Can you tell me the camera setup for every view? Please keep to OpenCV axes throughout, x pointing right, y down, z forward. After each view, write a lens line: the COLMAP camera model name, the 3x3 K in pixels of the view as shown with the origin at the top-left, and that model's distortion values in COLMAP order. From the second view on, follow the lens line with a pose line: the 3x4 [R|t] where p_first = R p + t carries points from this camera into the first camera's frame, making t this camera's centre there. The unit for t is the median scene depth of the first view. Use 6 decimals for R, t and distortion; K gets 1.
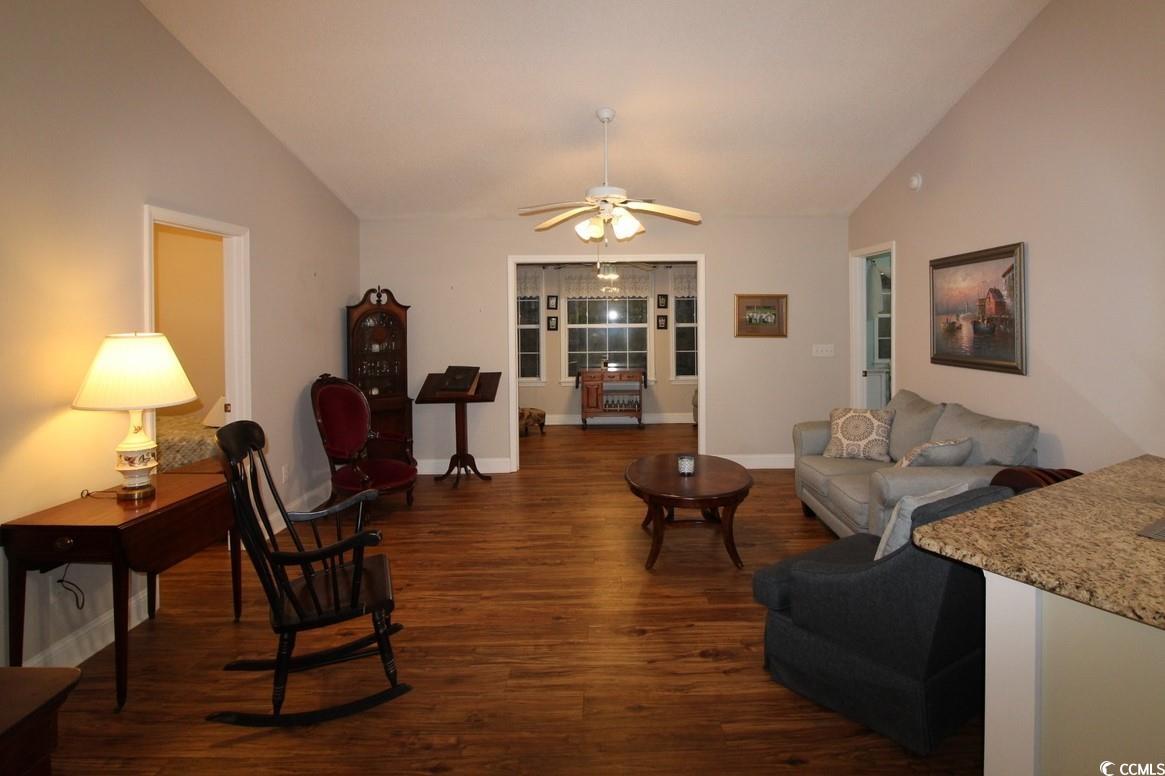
lens RADIAL K [[614.3, 0, 585.7], [0, 614.3, 321.6], [0, 0, 1]] dist [-0.022172, -0.002430]
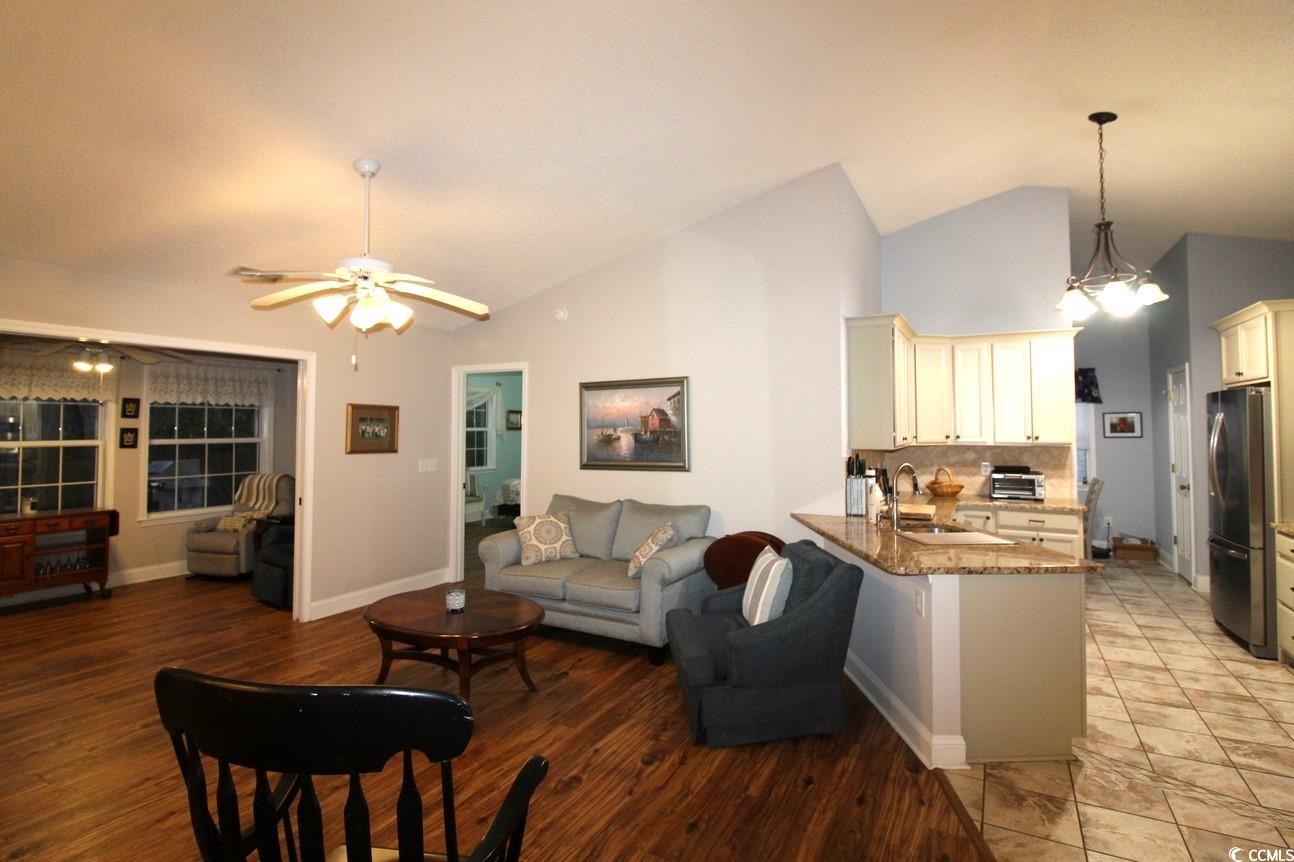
lens RADIAL K [[650.2, 0, 619.5], [0, 650.2, 404.5], [0, 0, 1]] dist [-0.017626, -0.000929]
pose [[0.481821, 0.039137, 0.875395, -0.480173], [0.006290, 0.998822, -0.048117, 0.003406], [-0.876247, 0.028690, 0.481007, 0.310142]]
